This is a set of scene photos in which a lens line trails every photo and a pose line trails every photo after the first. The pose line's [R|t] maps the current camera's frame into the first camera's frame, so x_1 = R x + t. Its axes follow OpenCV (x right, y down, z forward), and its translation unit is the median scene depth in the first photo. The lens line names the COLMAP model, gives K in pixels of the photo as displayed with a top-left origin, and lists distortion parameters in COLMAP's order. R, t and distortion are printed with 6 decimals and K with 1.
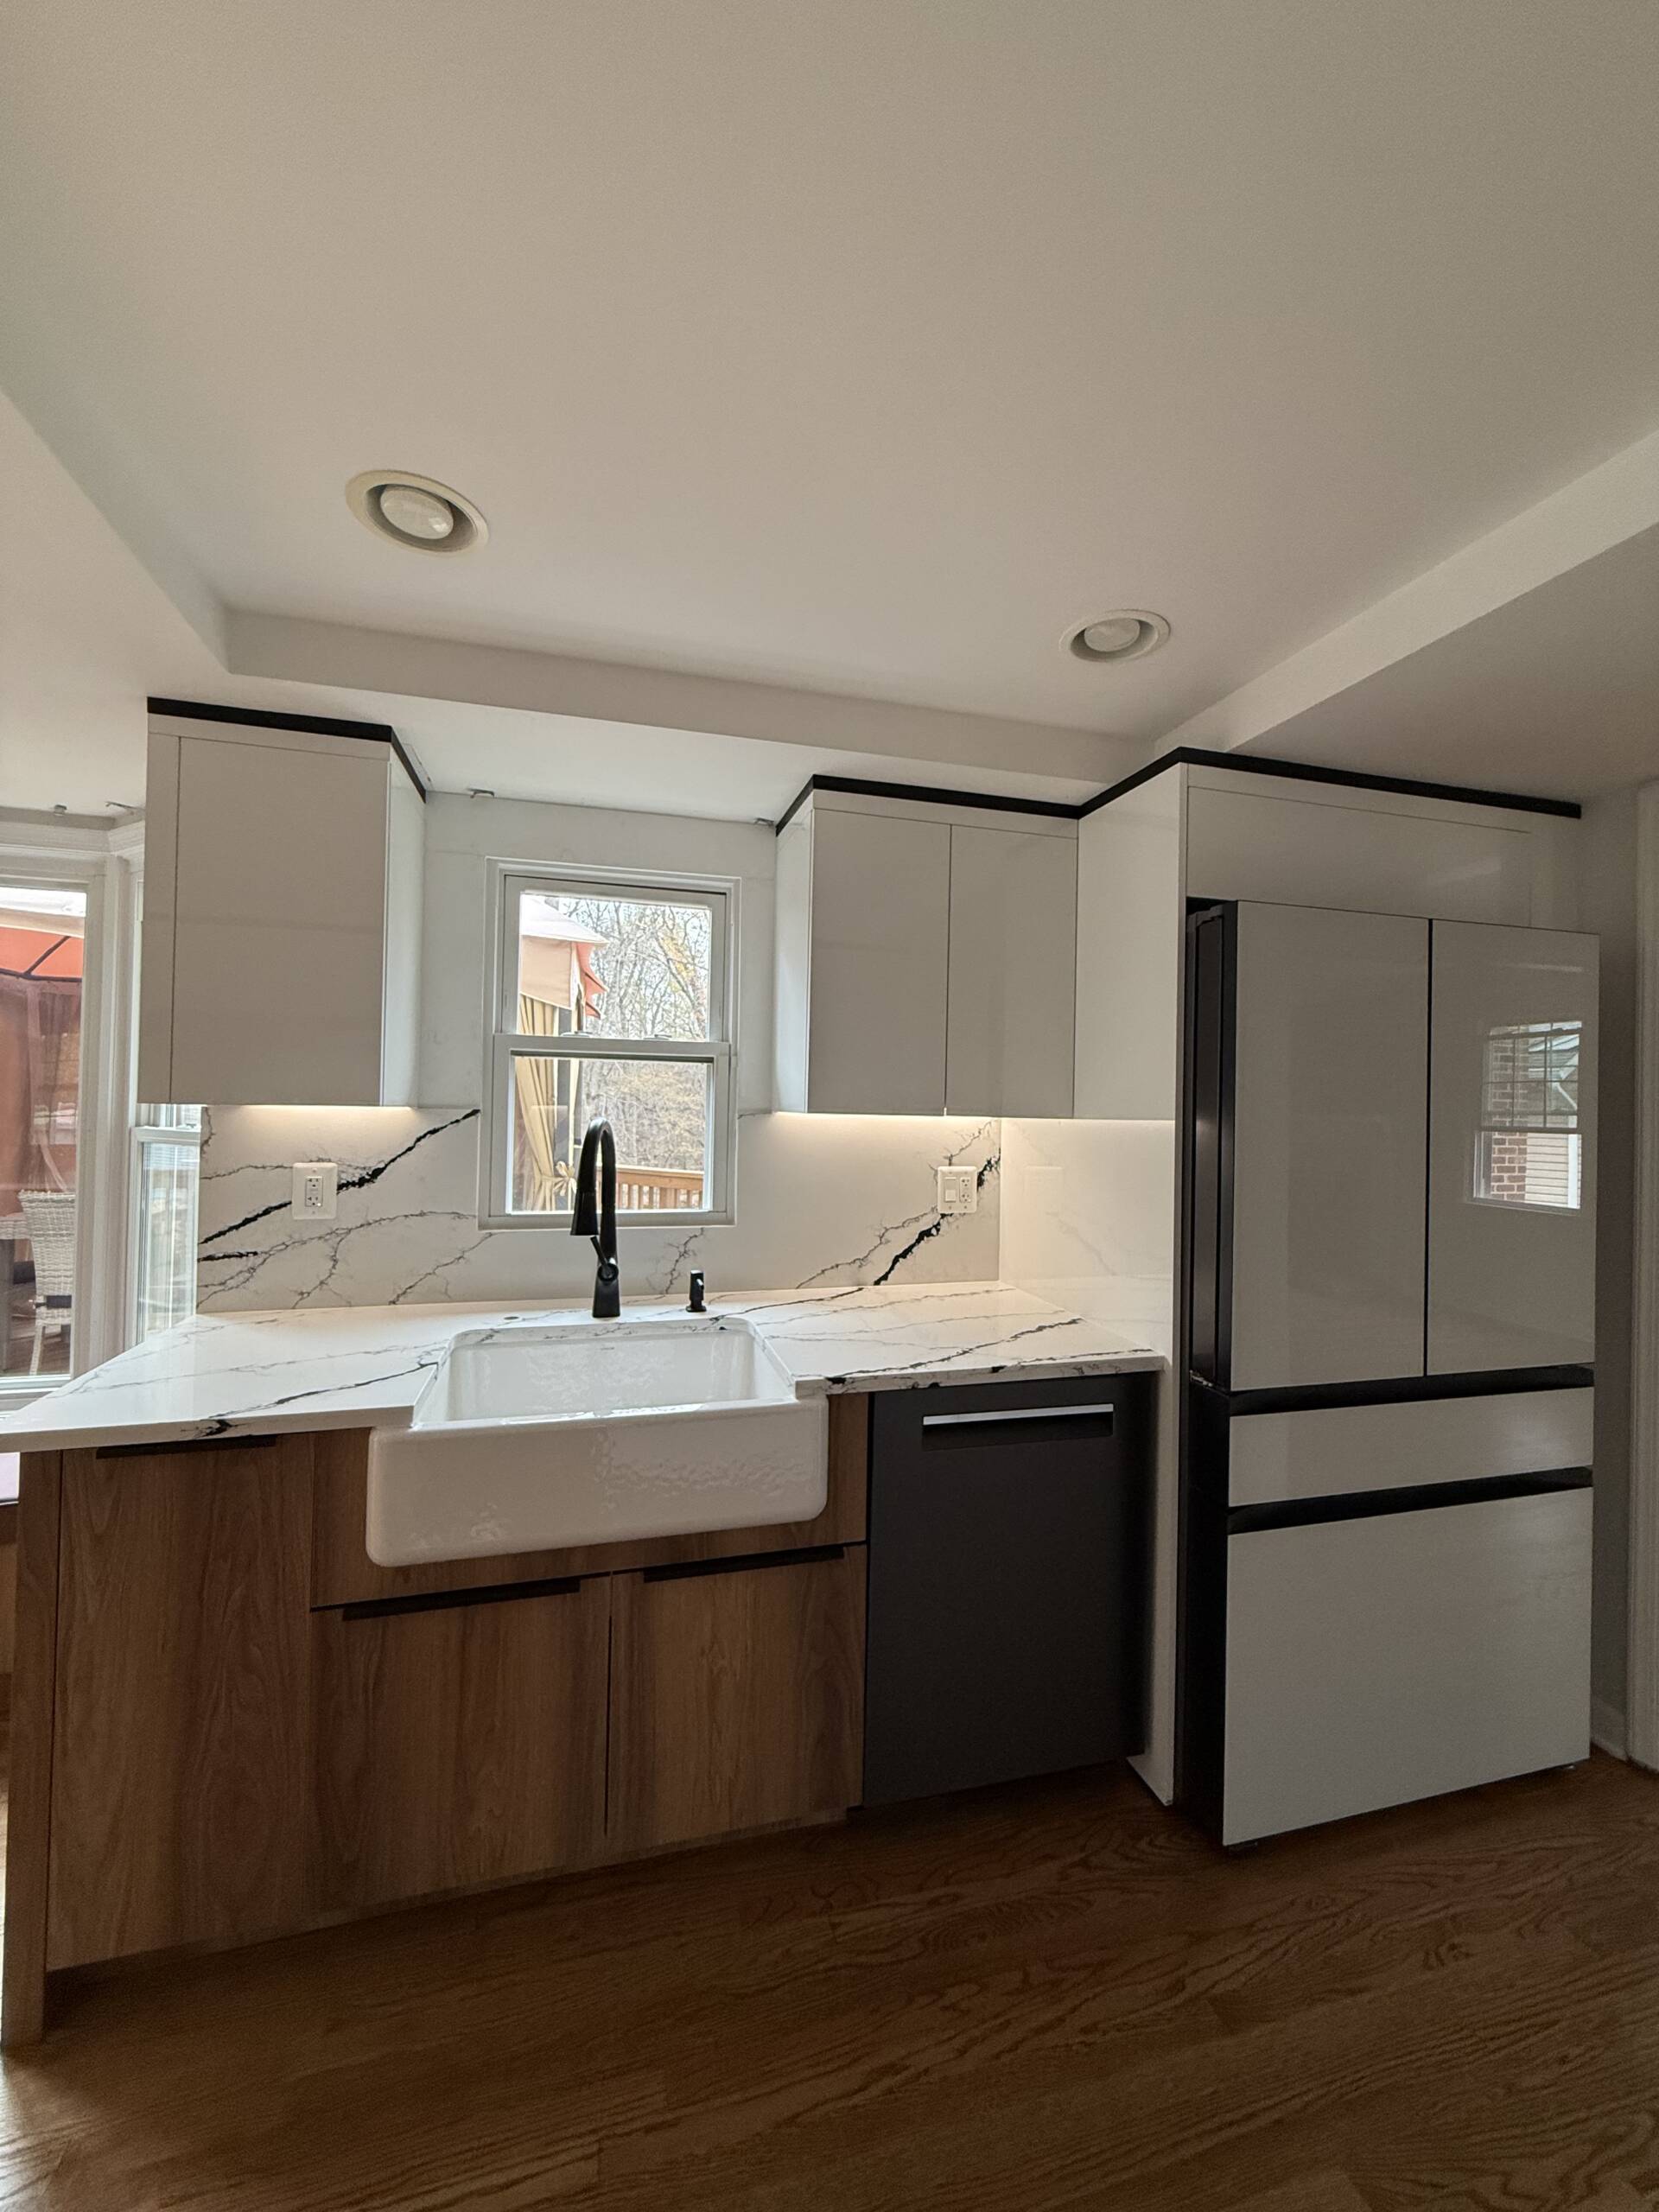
lens RADIAL K [[881.8, 0, 809.8], [0, 881.8, 1096.7], [0, 0, 1]] dist [-0.004732, 0.001200]
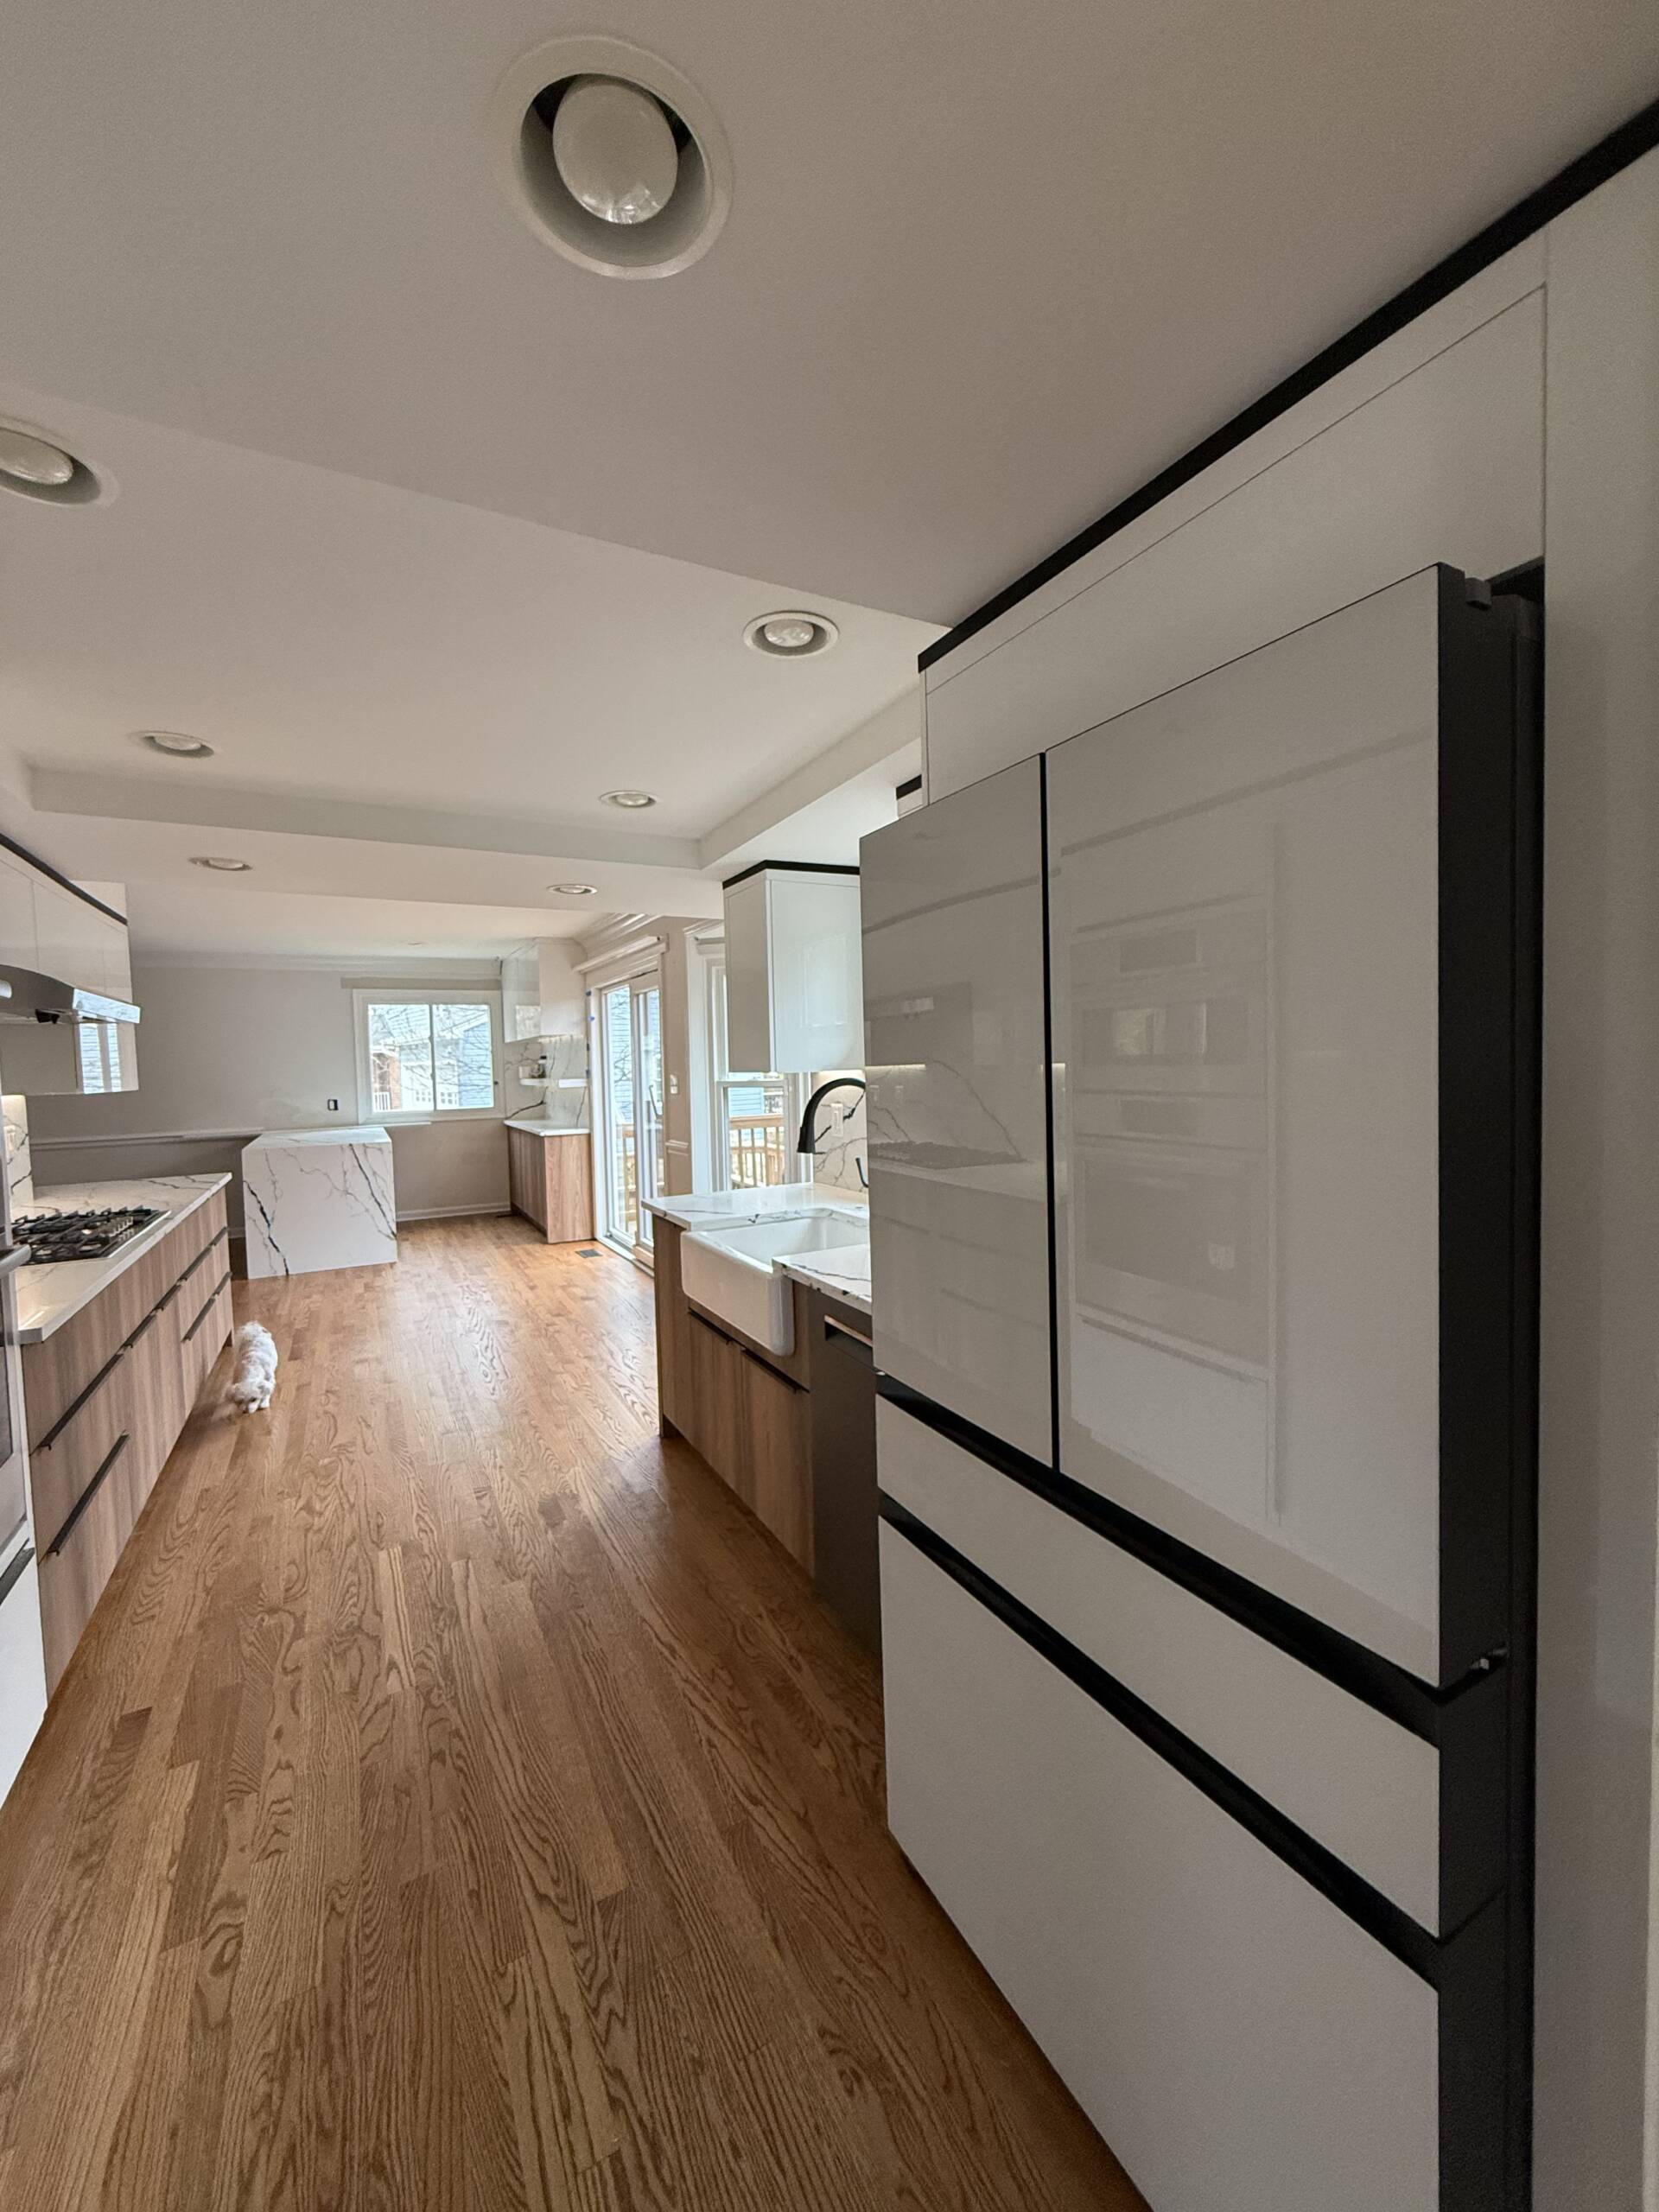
lens RADIAL K [[881.8, 0, 851.0], [0, 881.8, 1096.4], [0, 0, 1]] dist [-0.004732, 0.001200]
pose [[0.237681, 0.016149, -0.971209, 1.565482], [0.041995, 0.998756, 0.026884, 0.021595], [0.970435, -0.047176, 0.236707, 0.865942]]
